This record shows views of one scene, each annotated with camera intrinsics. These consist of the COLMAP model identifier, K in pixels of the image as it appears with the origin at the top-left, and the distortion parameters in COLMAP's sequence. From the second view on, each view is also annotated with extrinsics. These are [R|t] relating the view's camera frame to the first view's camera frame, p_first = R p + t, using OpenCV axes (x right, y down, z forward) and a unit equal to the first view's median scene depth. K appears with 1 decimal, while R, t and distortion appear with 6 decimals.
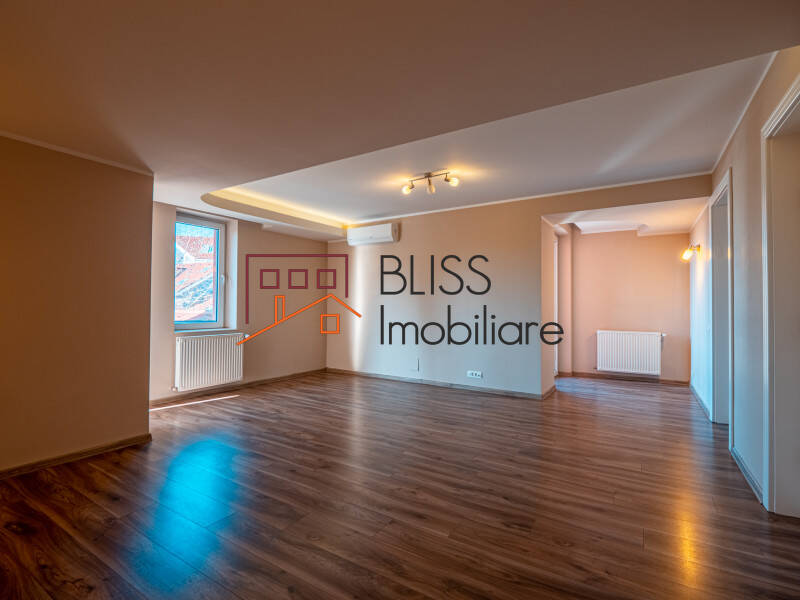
lens RADIAL K [[386.1, 0, 398.1], [0, 386.1, 299.4], [0, 0, 1]] dist [-0.015850, 0.000404]
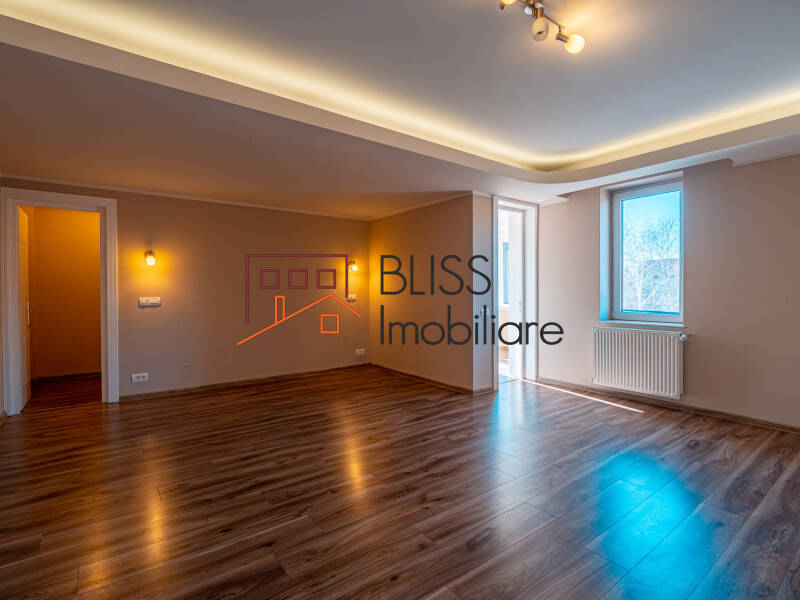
lens RADIAL K [[386.1, 0, 394.7], [0, 386.1, 297.0], [0, 0, 1]] dist [-0.015850, 0.000404]
pose [[-0.346896, 0.012623, -0.937819, 0.719765], [0.016080, 0.999843, 0.007510, 0.017383], [0.937766, -0.012474, -0.347045, 1.276237]]
